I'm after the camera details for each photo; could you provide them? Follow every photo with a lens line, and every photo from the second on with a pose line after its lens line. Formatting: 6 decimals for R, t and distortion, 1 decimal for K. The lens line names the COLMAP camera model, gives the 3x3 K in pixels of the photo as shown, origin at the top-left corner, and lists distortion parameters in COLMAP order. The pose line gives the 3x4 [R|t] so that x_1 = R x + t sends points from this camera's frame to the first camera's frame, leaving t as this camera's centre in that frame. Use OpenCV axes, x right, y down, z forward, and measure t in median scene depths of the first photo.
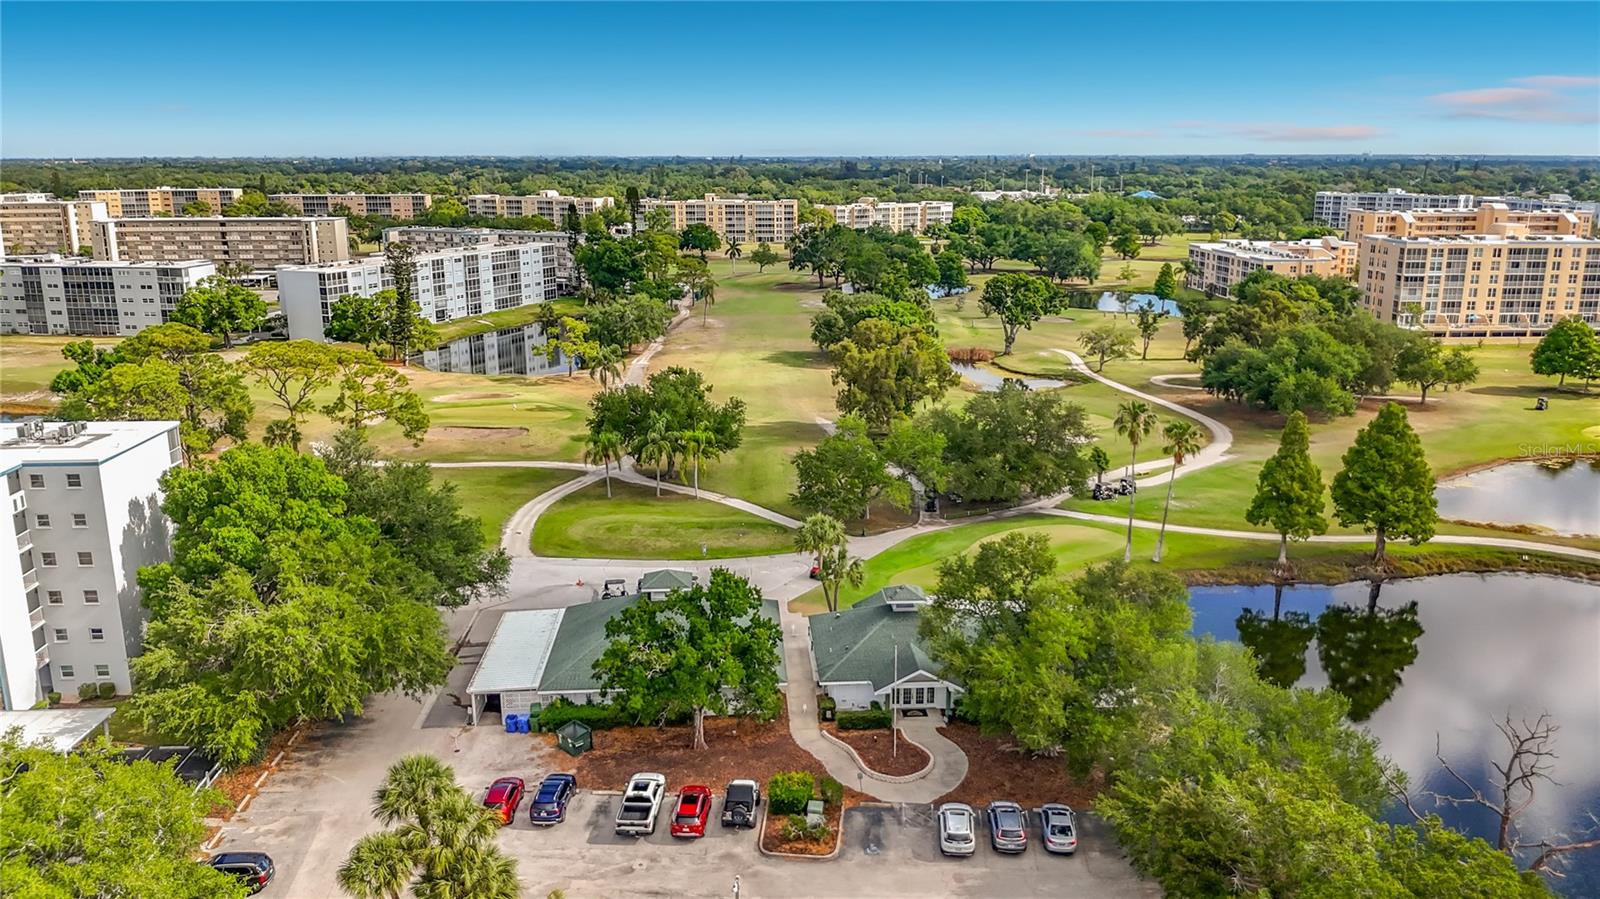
lens RADIAL K [[1166.6, 0, 819.0], [0, 1166.6, 450.2], [0, 0, 1]] dist [0.047044, -0.083124]
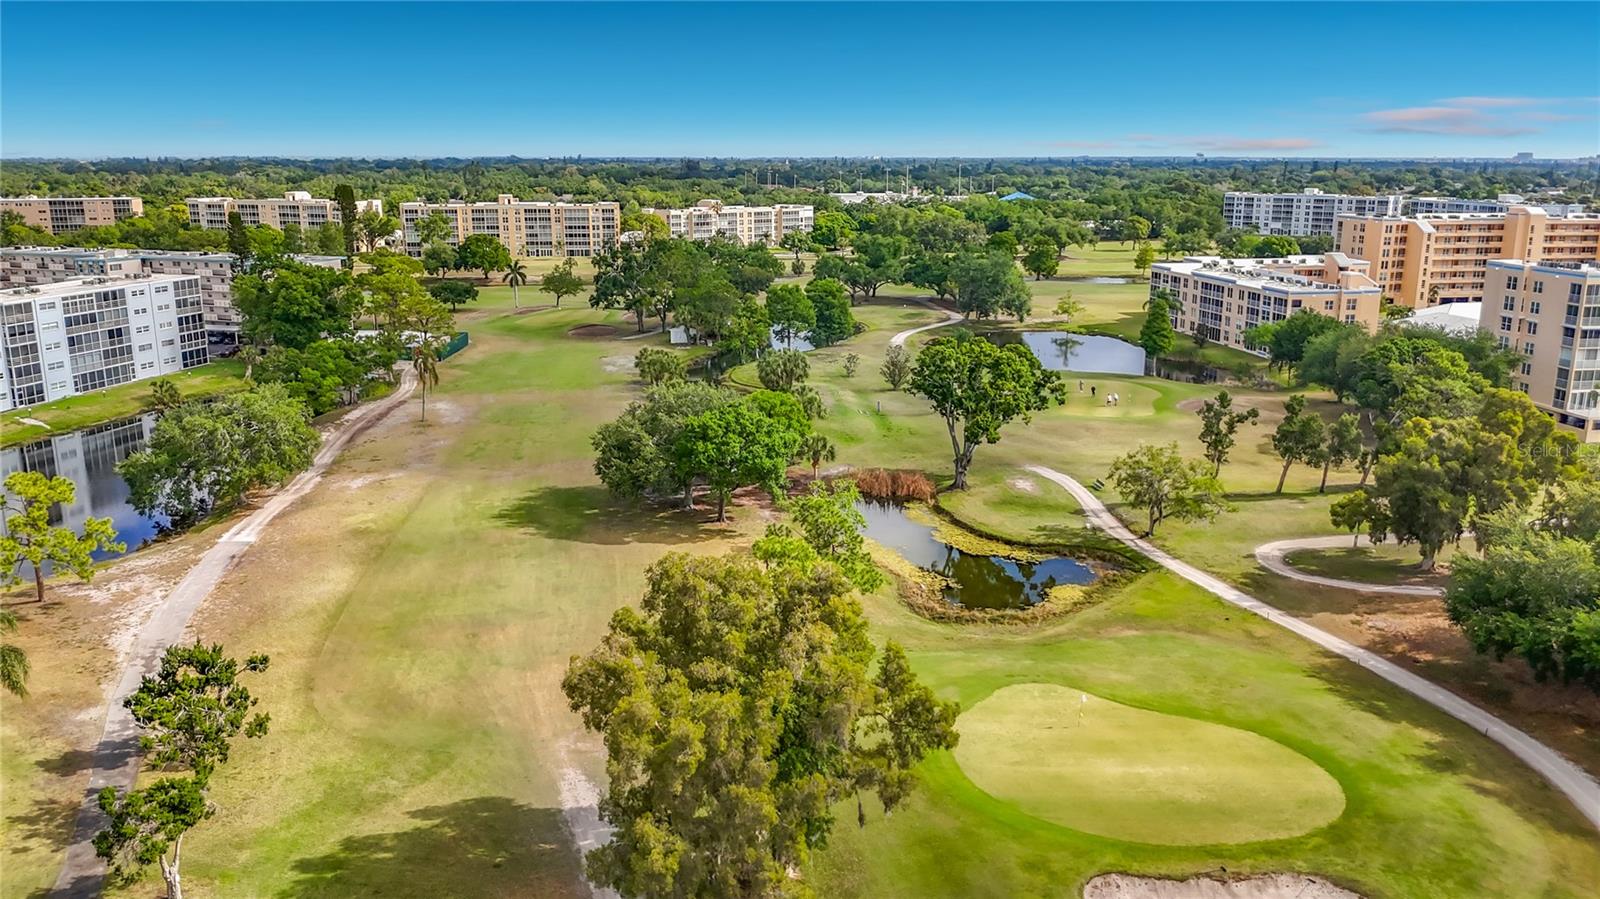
lens RADIAL K [[1166.6, 0, 812.1], [0, 1166.6, 455.0], [0, 0, 1]] dist [0.047044, -0.083124]
pose [[0.992474, -0.028268, 0.119152, 0.032732], [0.027951, 0.999600, 0.004333, -0.121293], [-0.119227, -0.000970, 0.992867, 0.552895]]
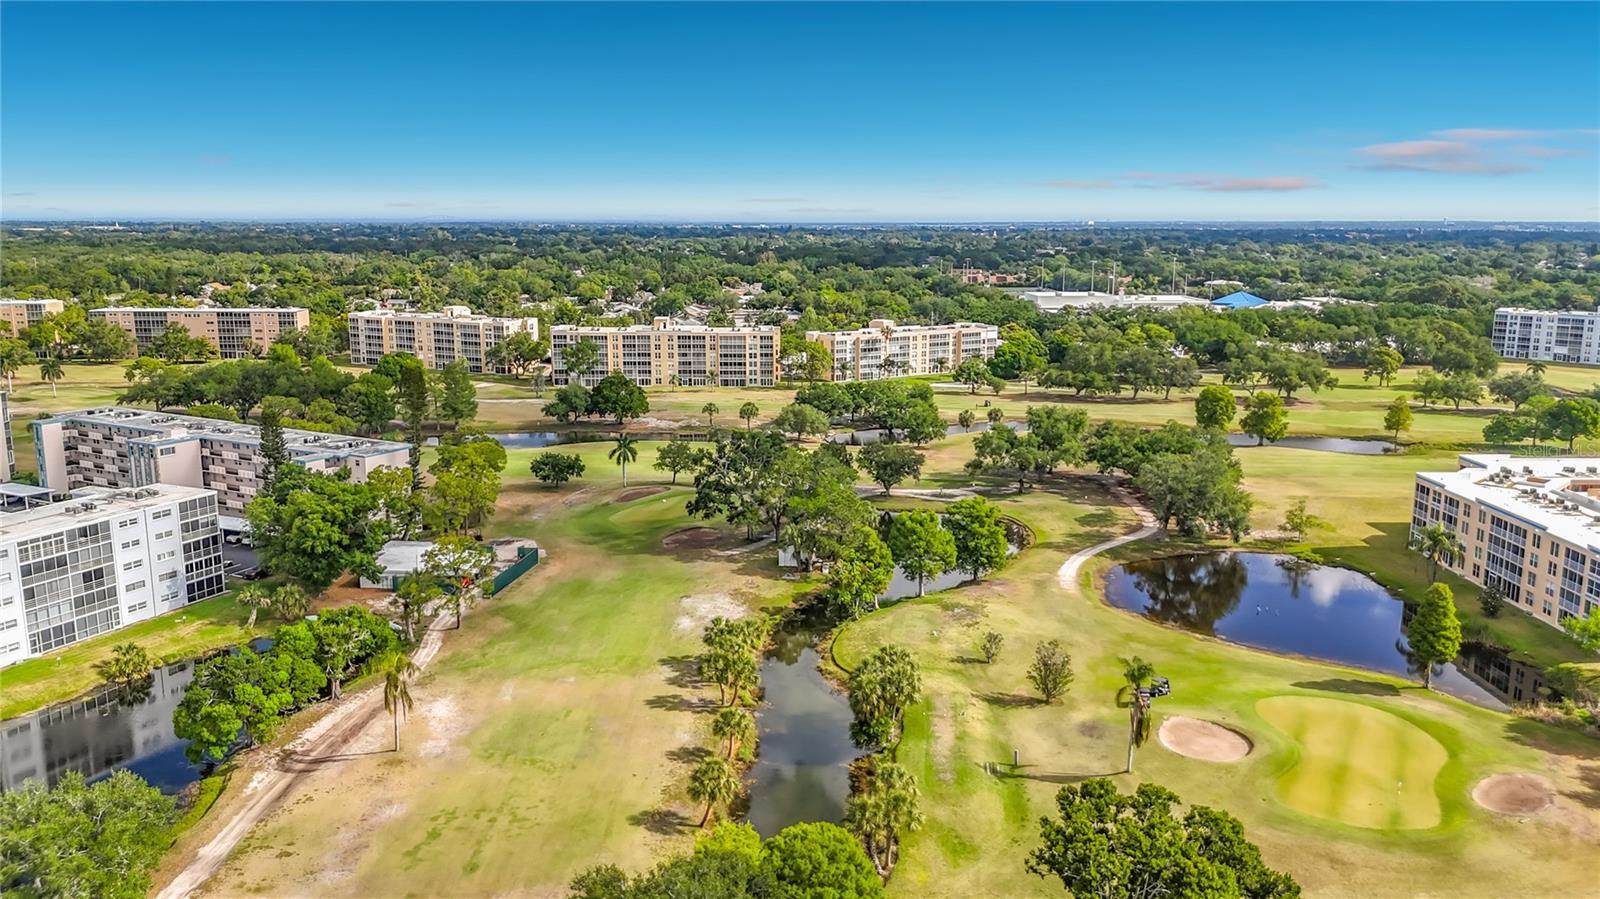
lens RADIAL K [[1166.6, 0, 815.1], [0, 1166.6, 466.3], [0, 0, 1]] dist [0.047044, -0.083124]
pose [[0.998637, 0.011941, -0.050806, 0.112465], [-0.013987, 0.999098, -0.040105, -0.276175], [0.050281, 0.040761, 0.997903, 0.789300]]
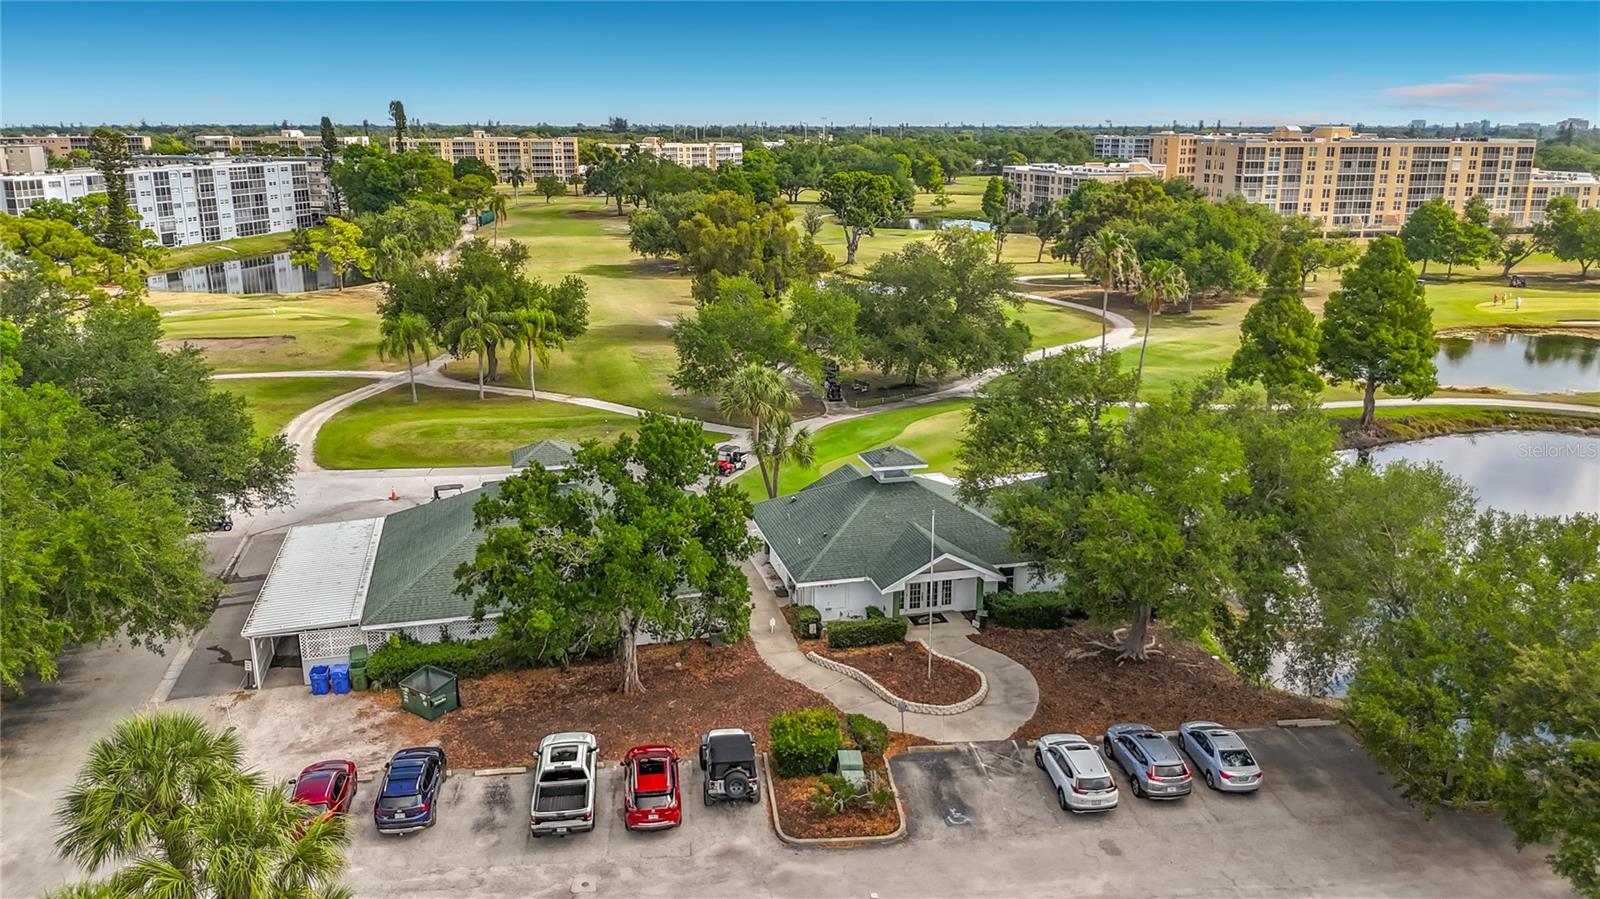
lens RADIAL K [[1166.6, 0, 804.6], [0, 1166.6, 448.3], [0, 0, 1]] dist [0.047044, -0.083124]
pose [[0.983183, -0.047209, 0.176413, -0.046601], [0.043376, 0.998733, 0.025521, 0.043310], [-0.177394, -0.017440, 0.983985, 0.139815]]
